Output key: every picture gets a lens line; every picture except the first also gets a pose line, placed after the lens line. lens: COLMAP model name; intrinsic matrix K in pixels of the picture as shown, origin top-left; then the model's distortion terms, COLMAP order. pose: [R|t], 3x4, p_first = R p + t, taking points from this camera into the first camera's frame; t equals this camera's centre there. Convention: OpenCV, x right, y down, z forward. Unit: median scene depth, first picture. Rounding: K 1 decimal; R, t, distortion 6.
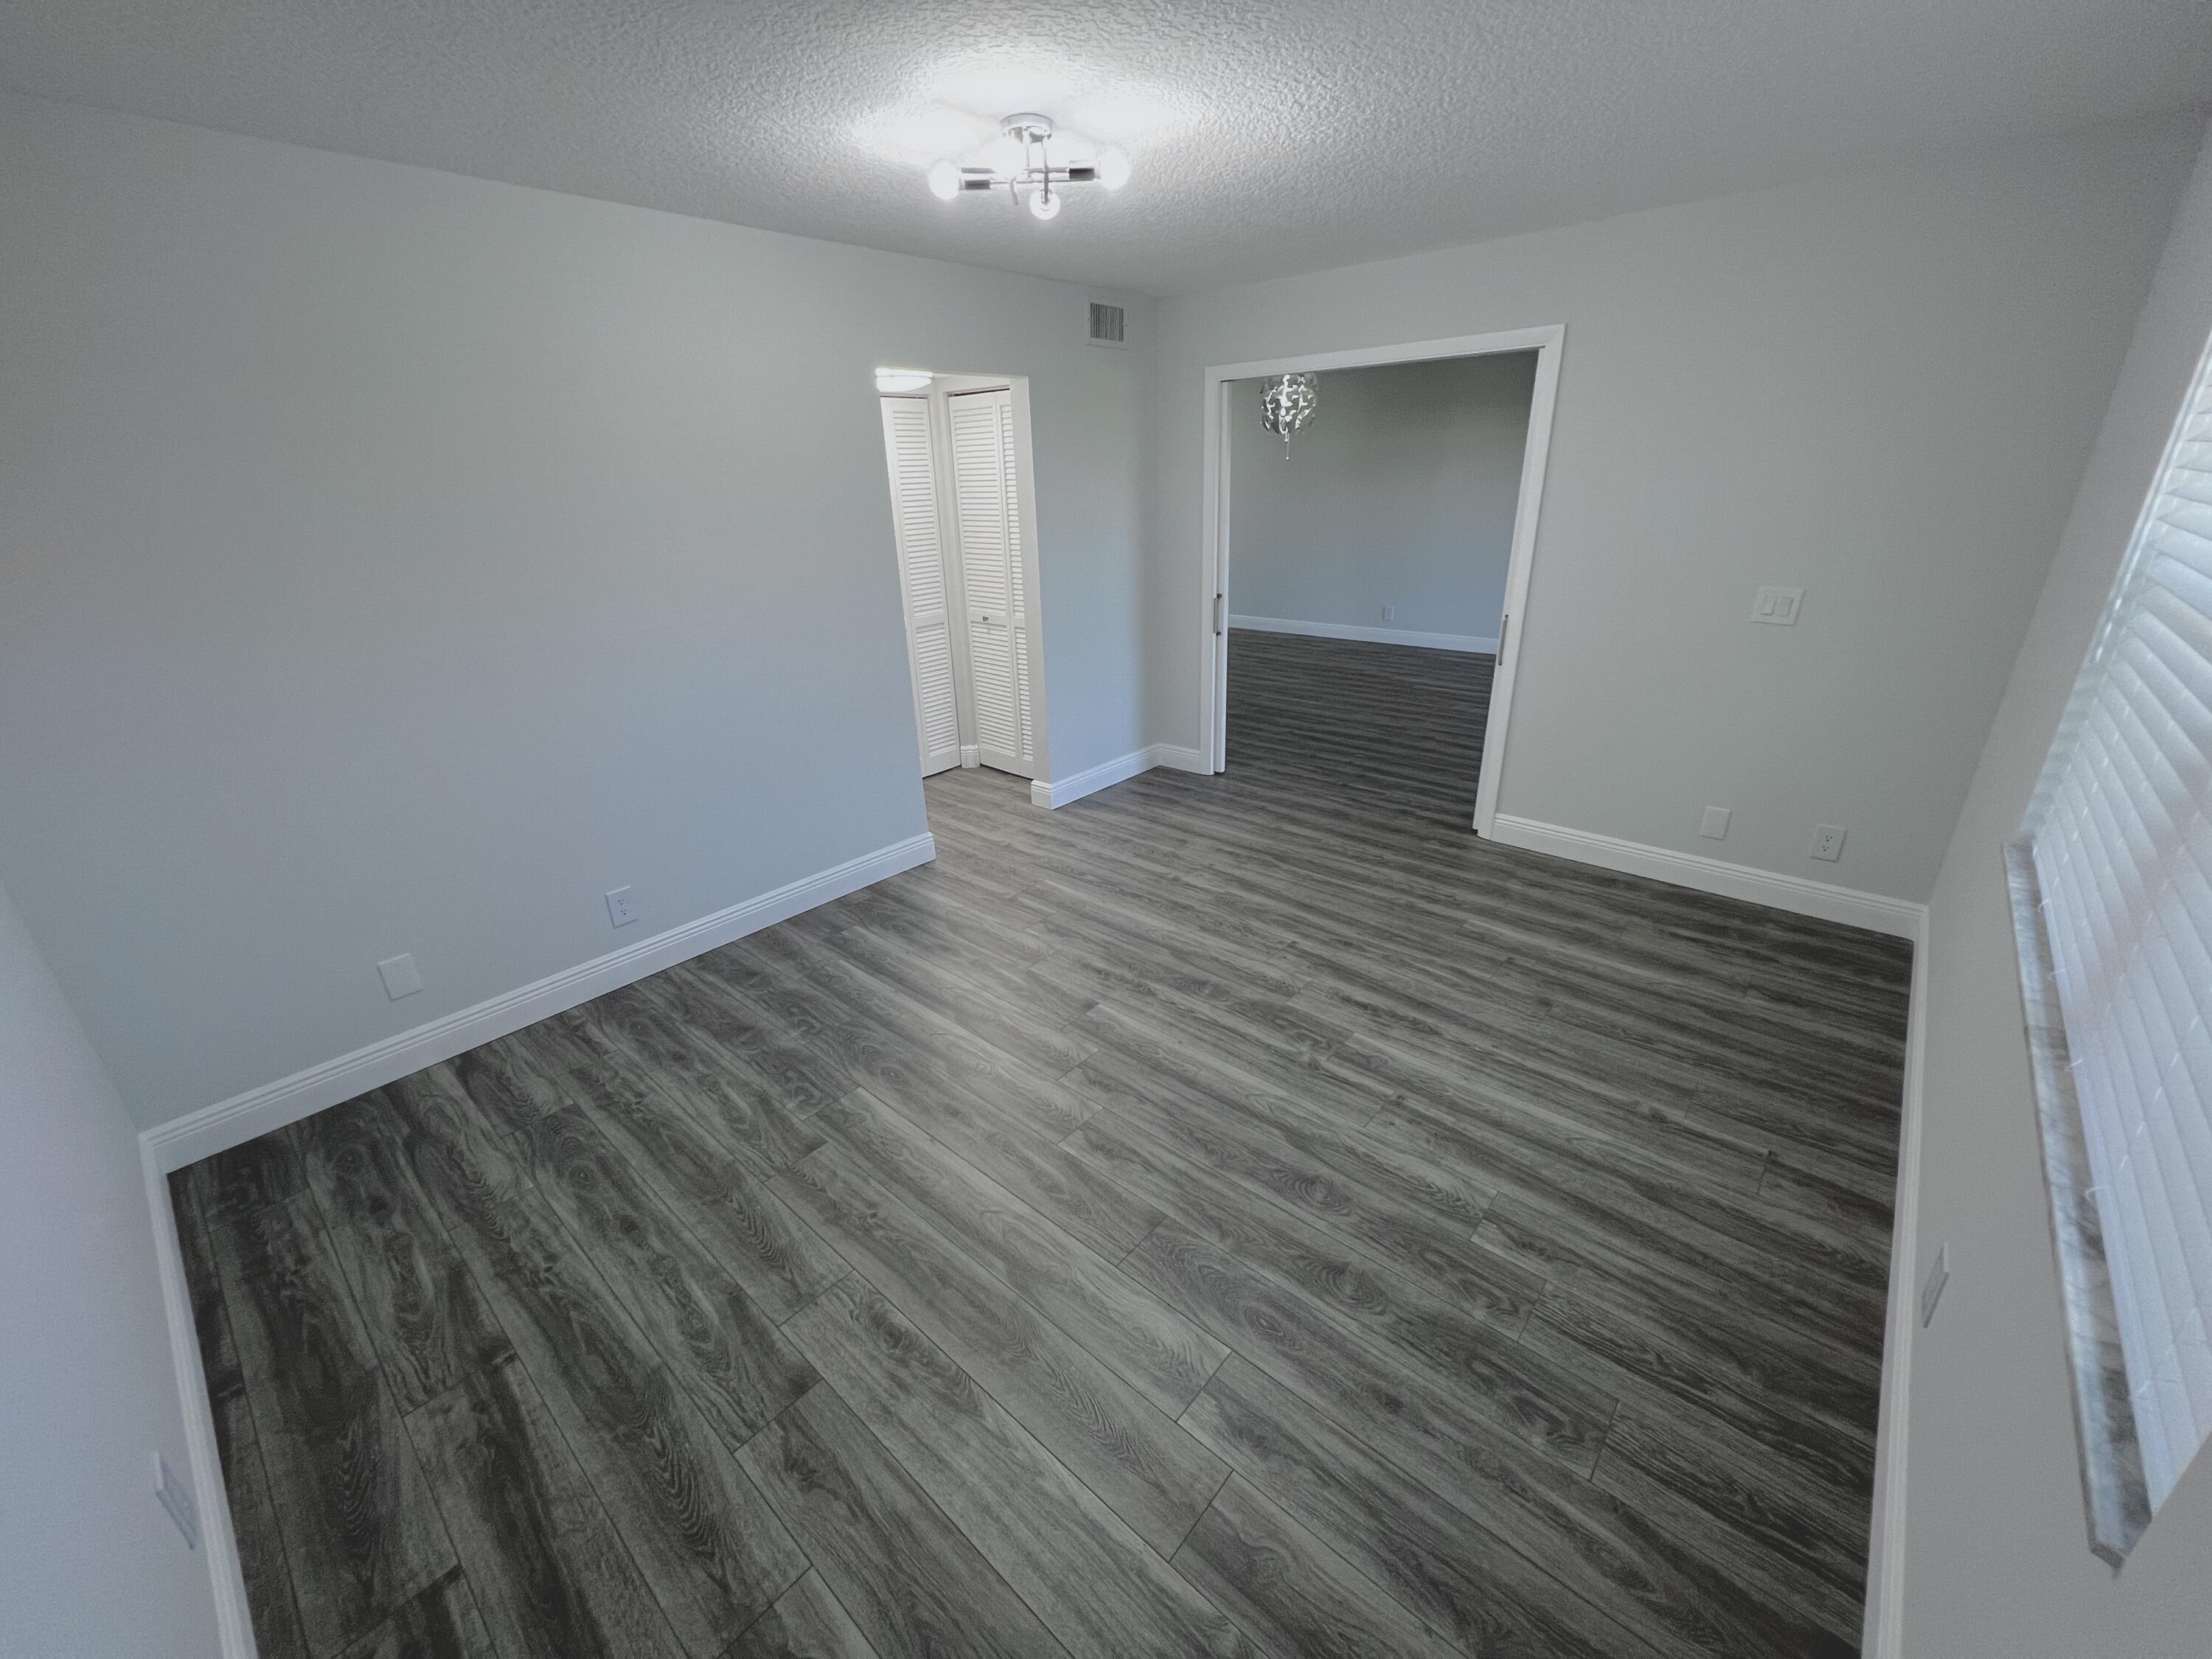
lens RADIAL K [[877.2, 0, 1106.0], [0, 877.2, 826.0], [0, 0, 1]] dist [0.001535, 0.000372]
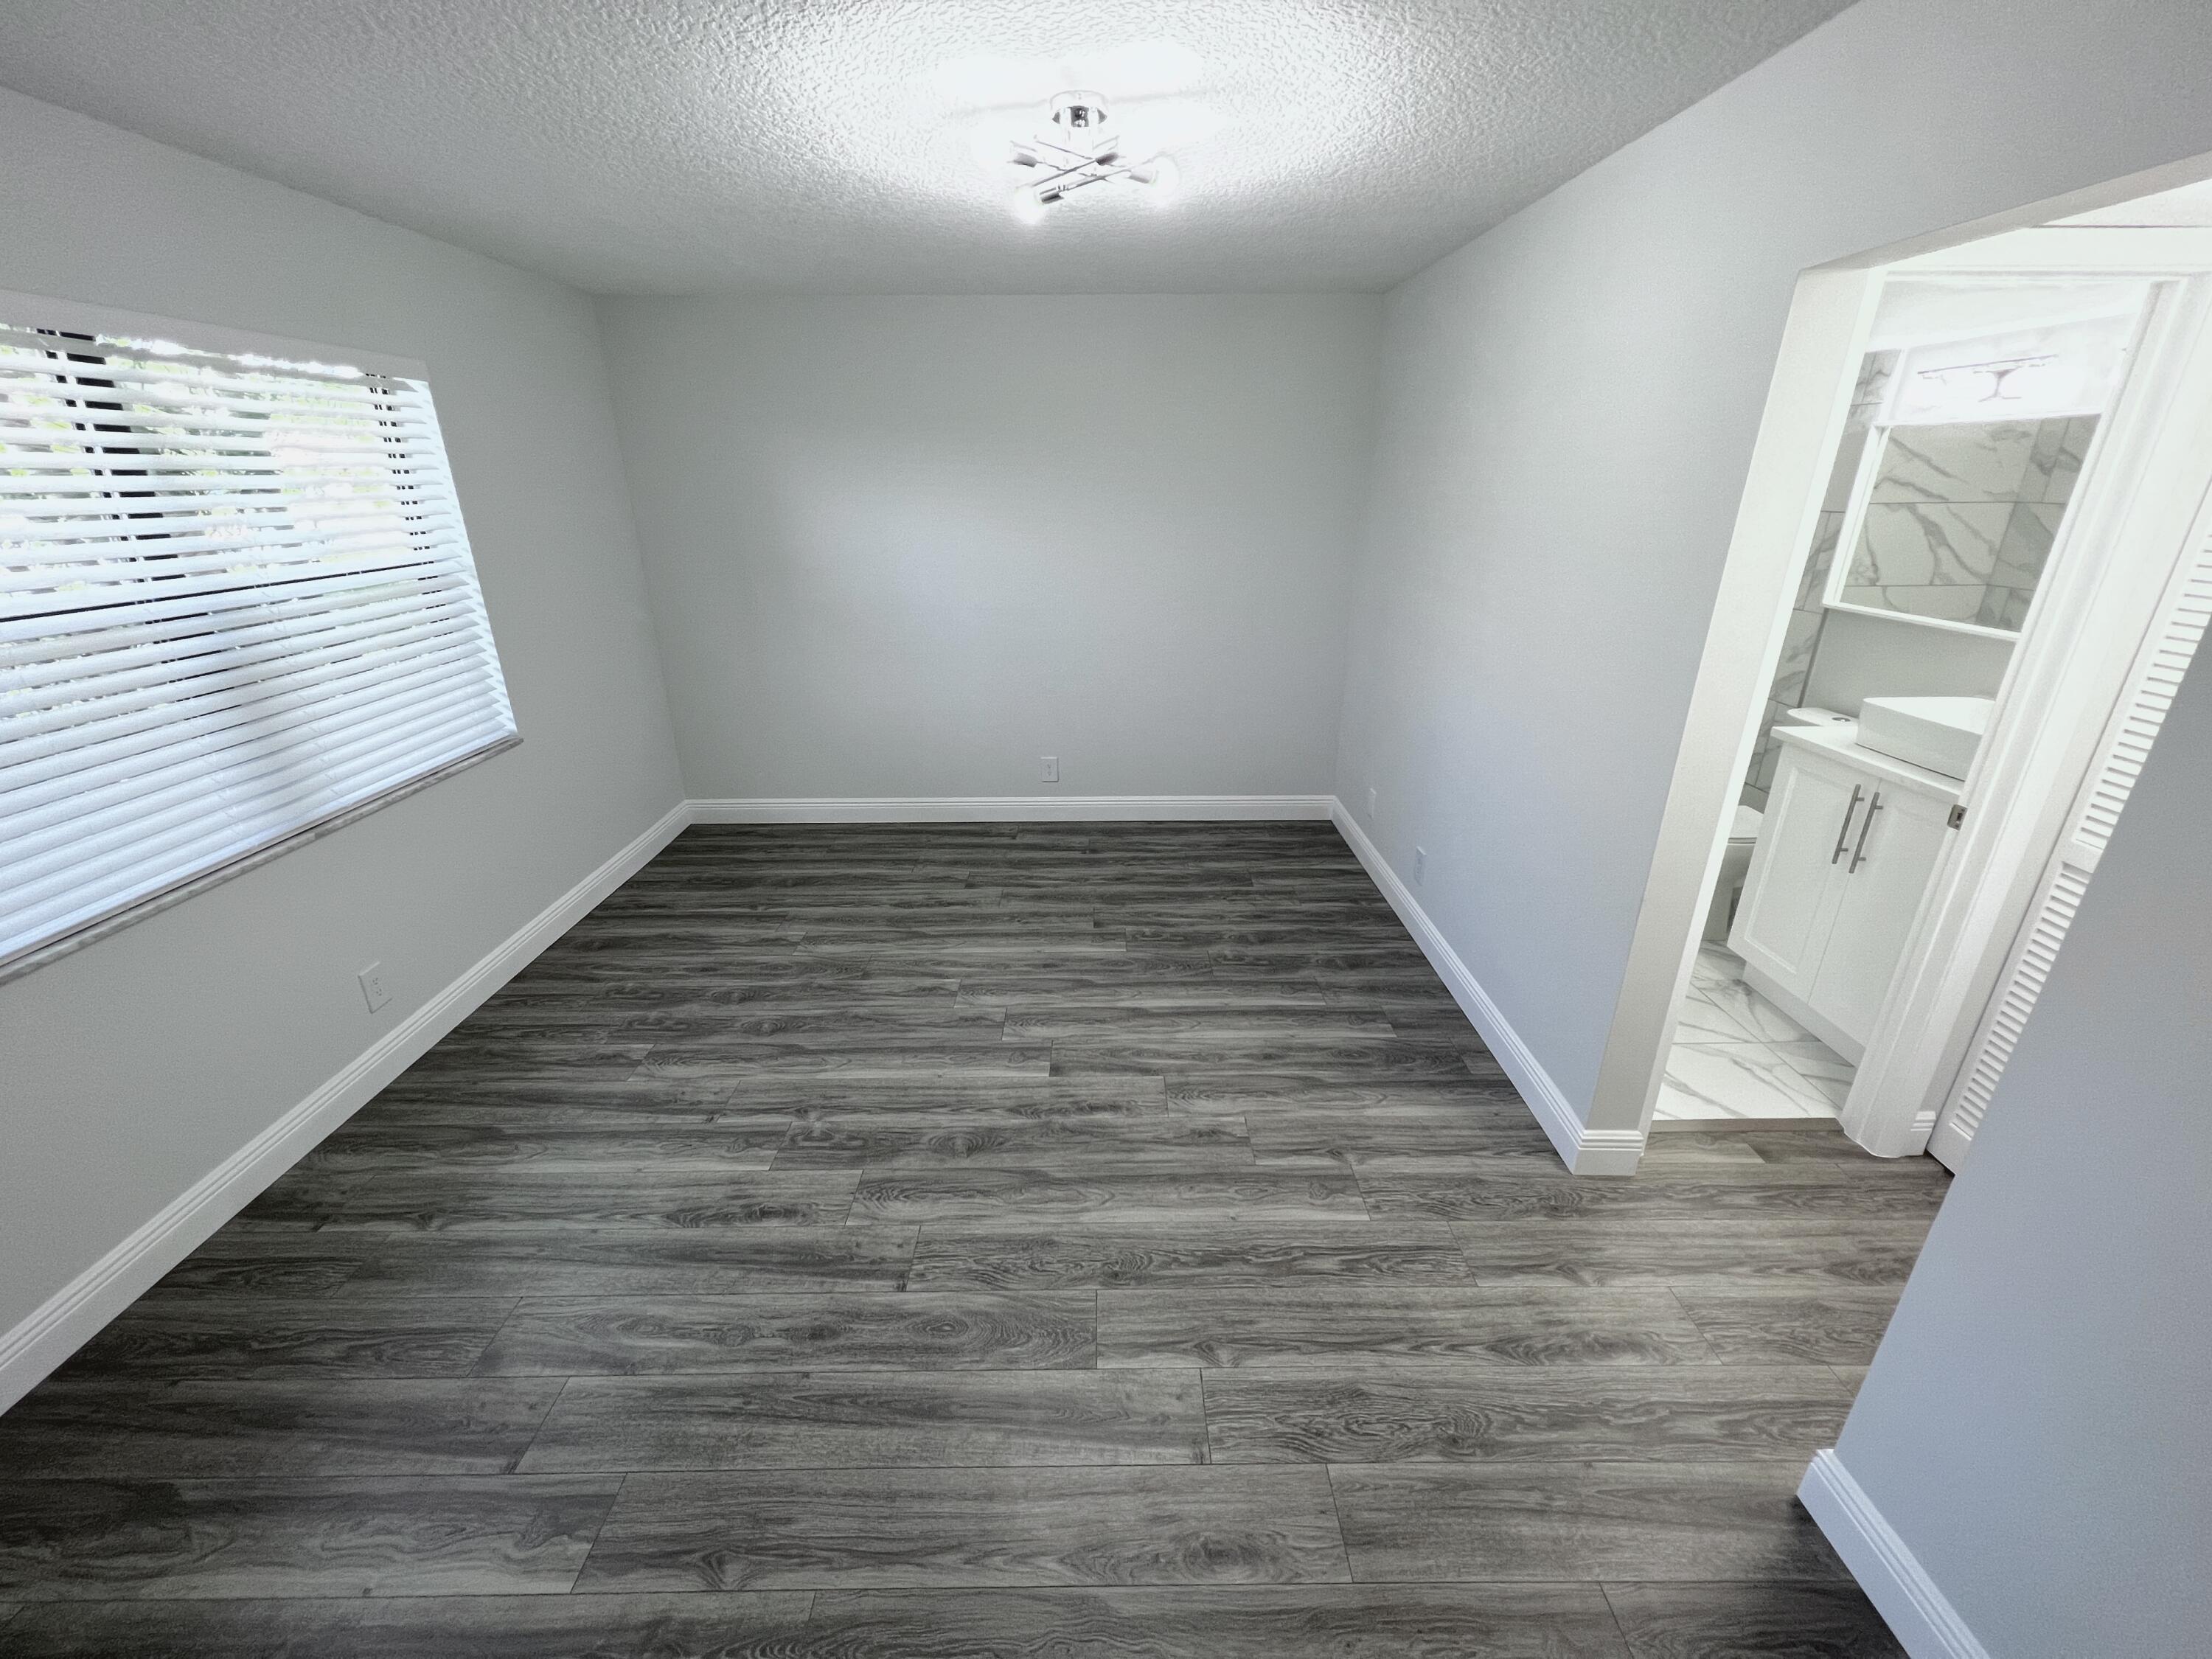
lens RADIAL K [[877.2, 0, 1101.0], [0, 877.2, 822.8], [0, 0, 1]] dist [0.001535, 0.000372]
pose [[-0.746333, 0.275604, -0.605829, 0.490159], [-0.225170, 0.752012, 0.619497, -0.650762], [0.626327, 0.598765, -0.499194, 1.498554]]
